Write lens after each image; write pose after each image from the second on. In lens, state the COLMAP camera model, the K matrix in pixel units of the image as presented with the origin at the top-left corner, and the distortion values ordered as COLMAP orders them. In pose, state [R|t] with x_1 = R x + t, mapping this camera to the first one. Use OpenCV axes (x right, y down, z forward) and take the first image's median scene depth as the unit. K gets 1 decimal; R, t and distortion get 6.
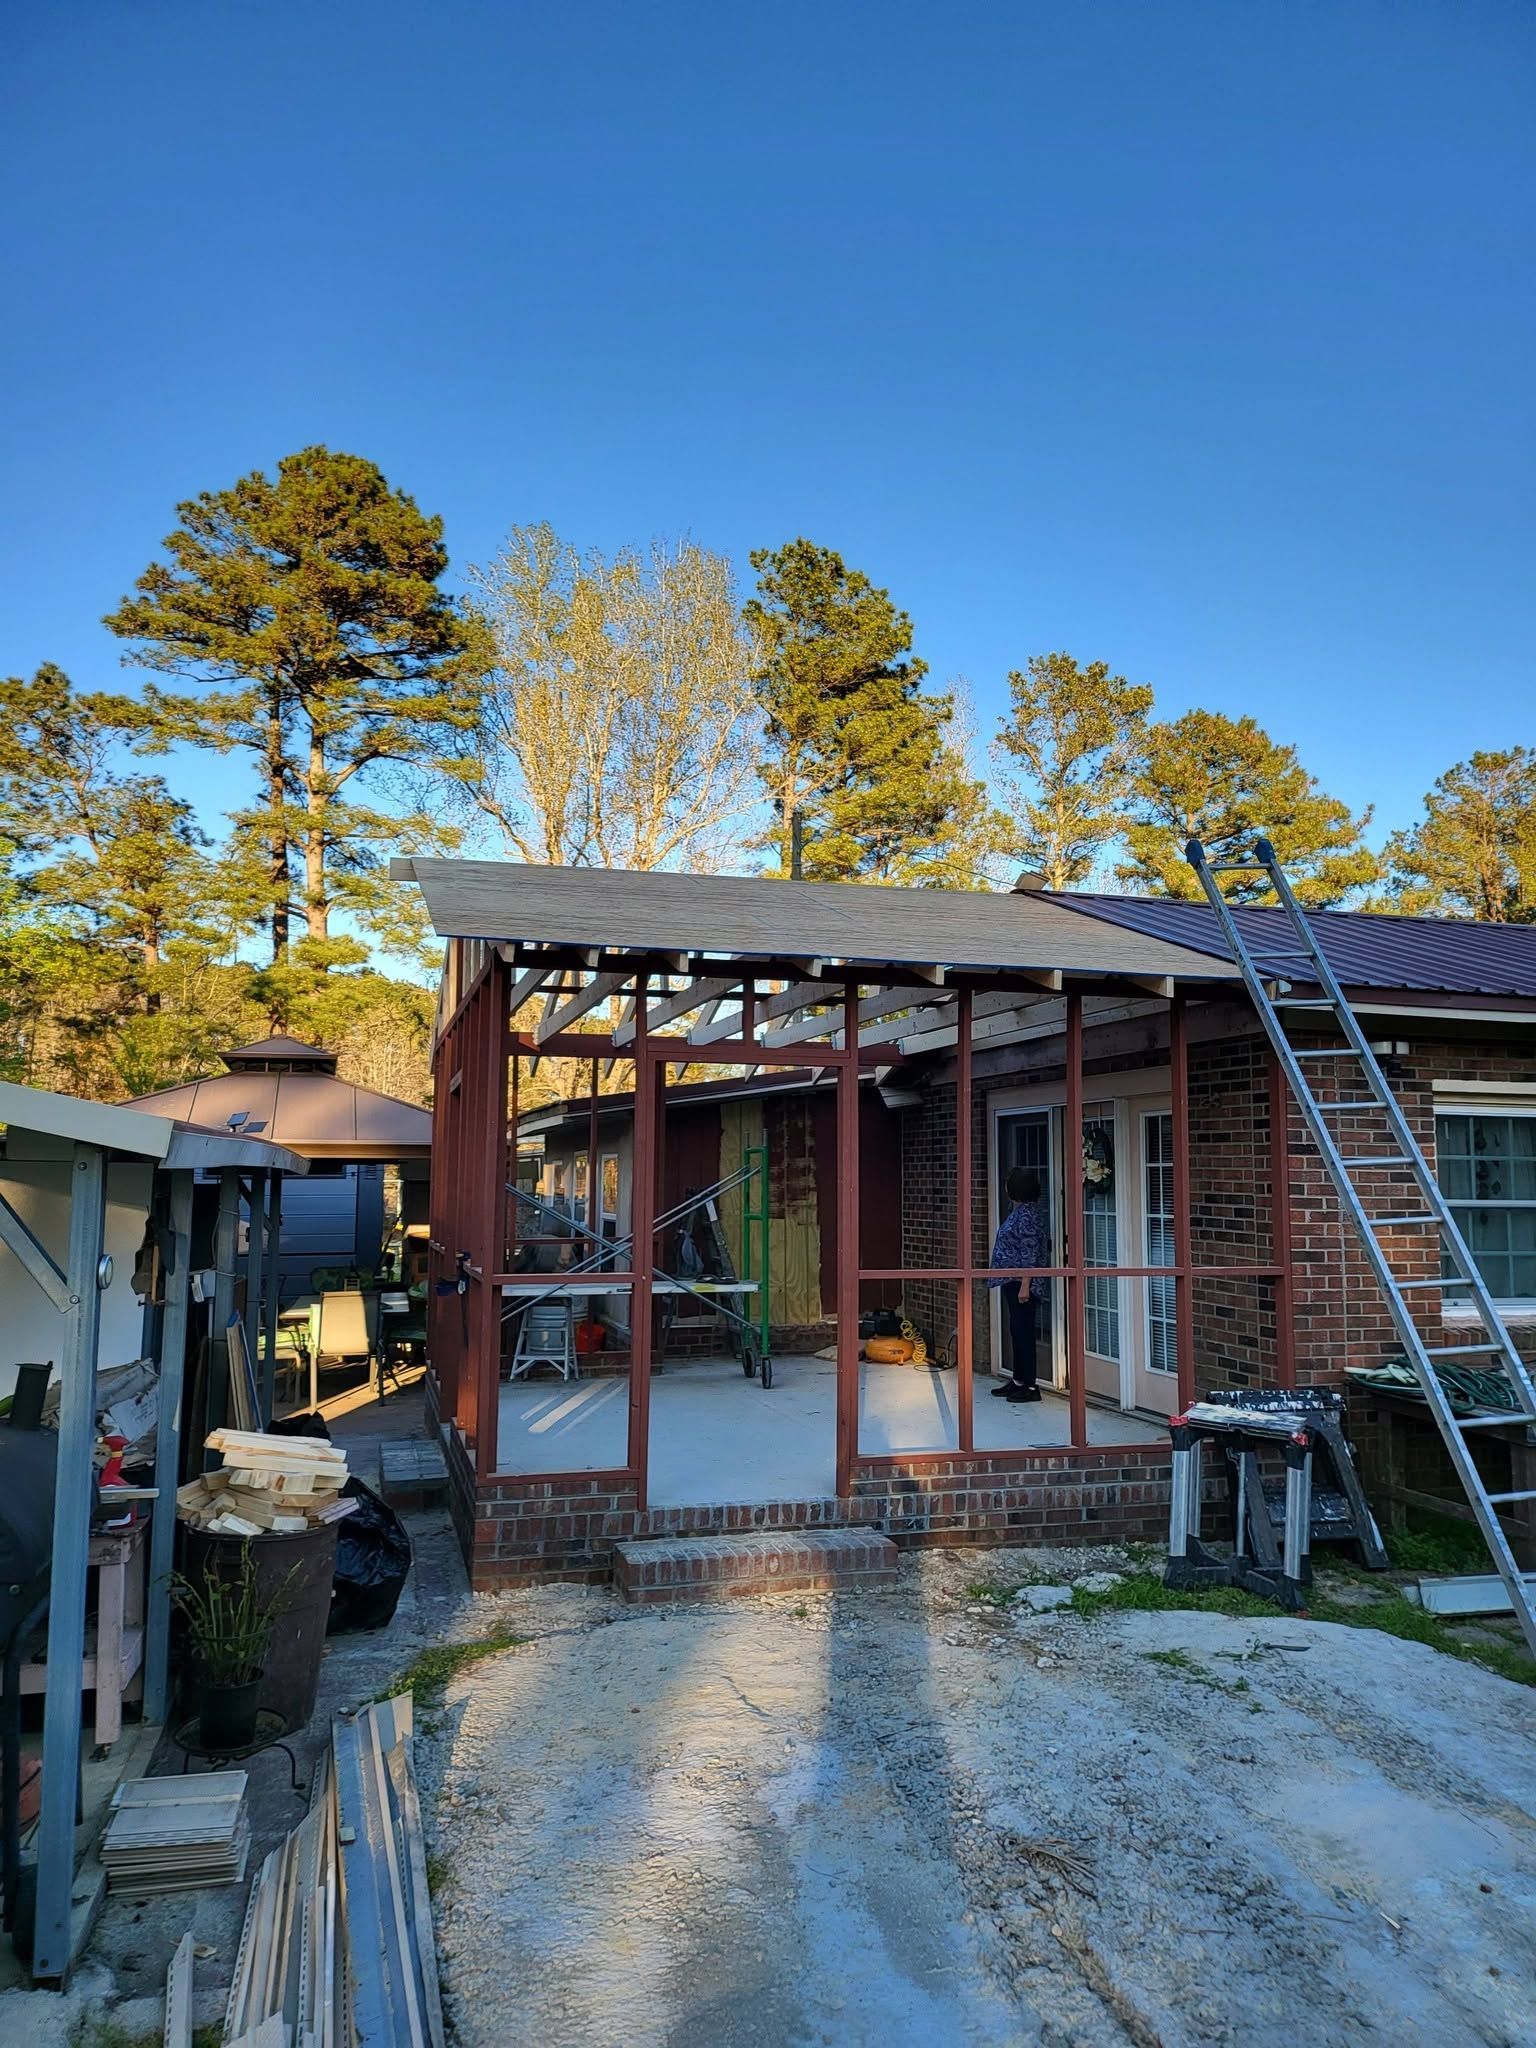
lens RADIAL K [[1428.0, 0, 784.2], [0, 1428.0, 1038.0], [0, 0, 1]] dist [0.050579, -0.000819]
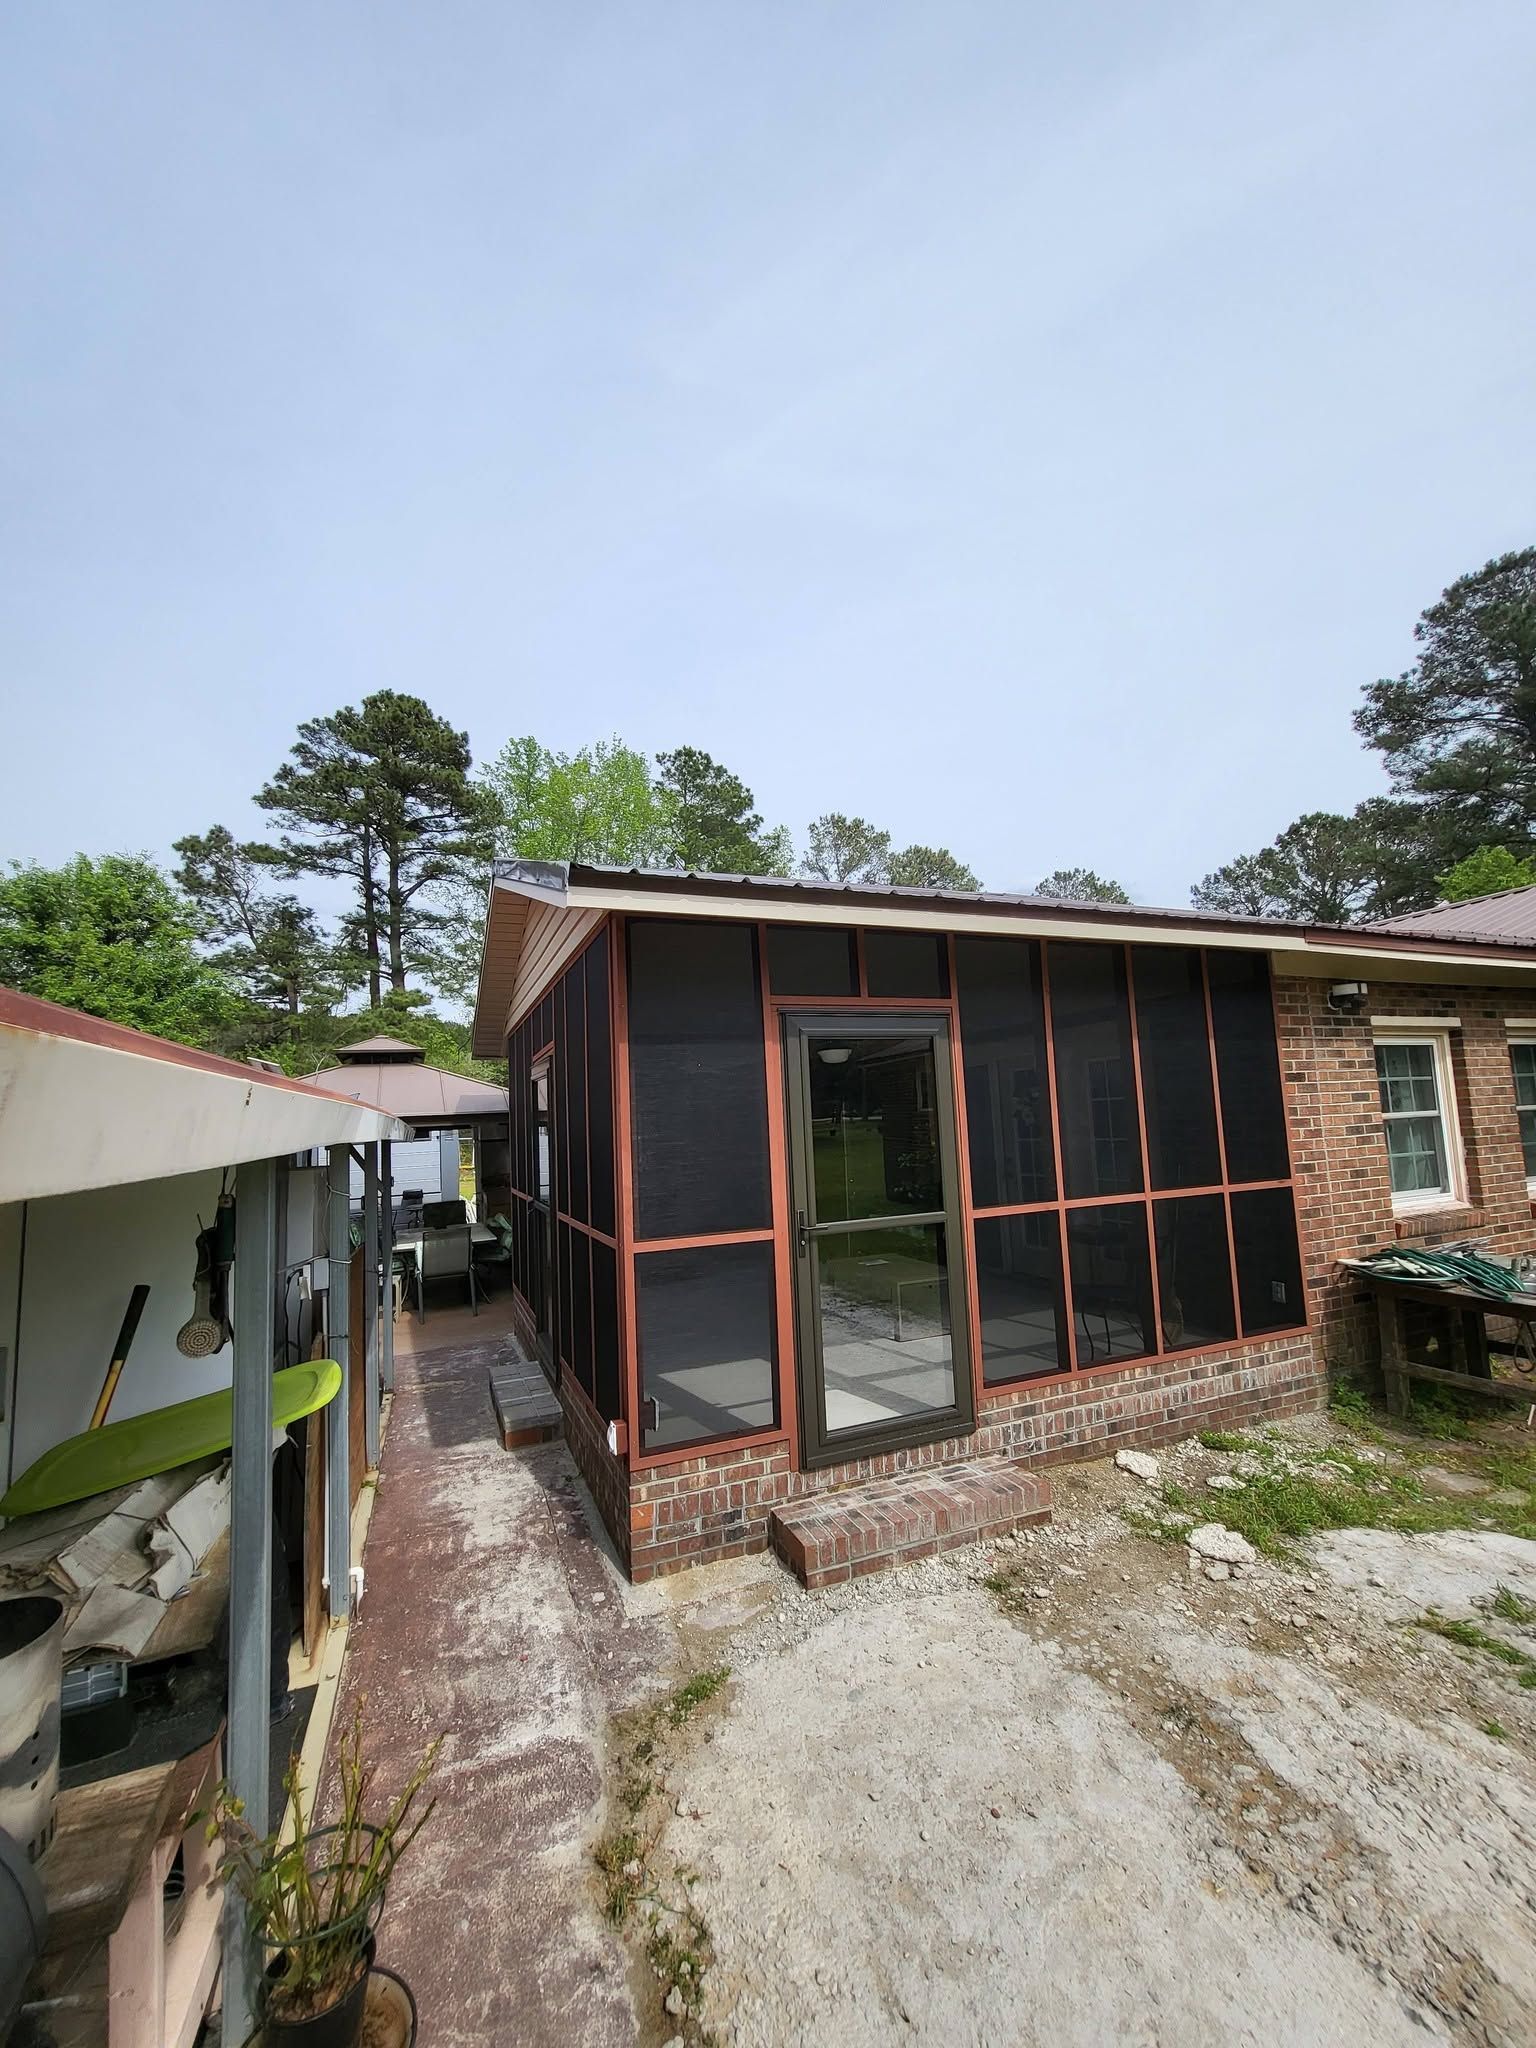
lens RADIAL K [[799.3, 0, 748.6], [0, 799.3, 1048.2], [0, 0, 1]] dist [0.000204, -0.000045]
pose [[0.994233, -0.041786, 0.098761, -0.137489], [0.041399, 0.999125, 0.005967, 0.029385], [-0.098924, -0.001843, 0.995093, 0.370256]]
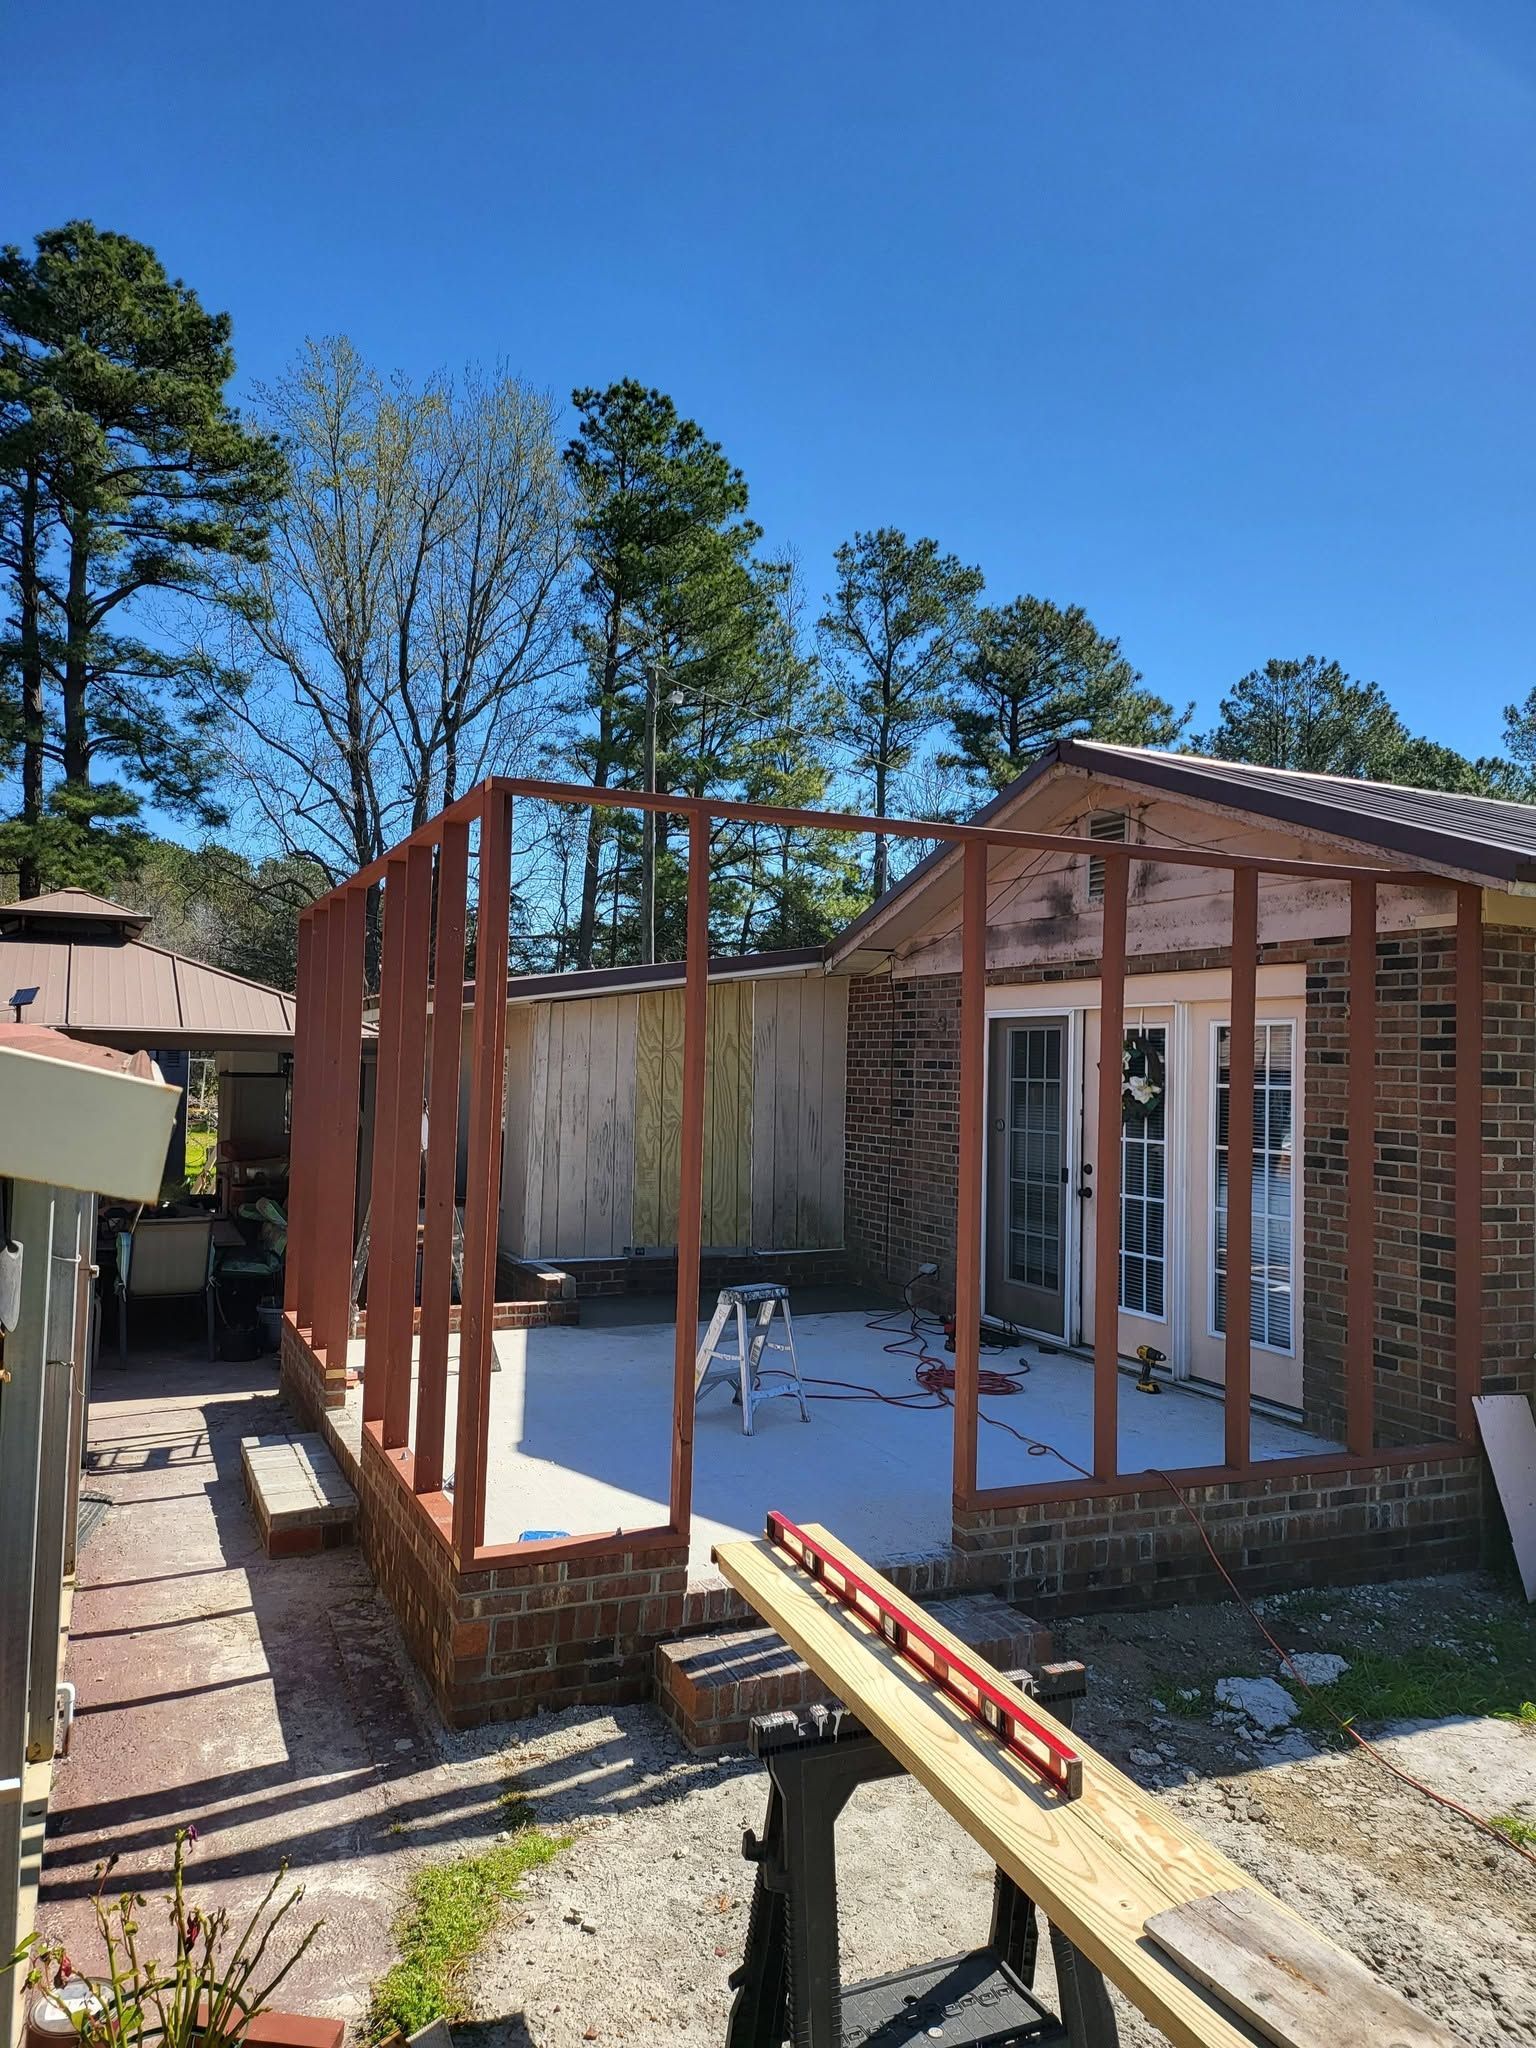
lens RADIAL K [[1424.1, 0, 760.8], [0, 1424.1, 1009.3], [0, 0, 1]] dist [0.080131, -0.087742]
pose [[0.990265, 0.024902, 0.136952, -0.135247], [-0.033368, 0.997648, 0.059869, 0.005890], [-0.135139, -0.063856, 0.988767, 0.264314]]
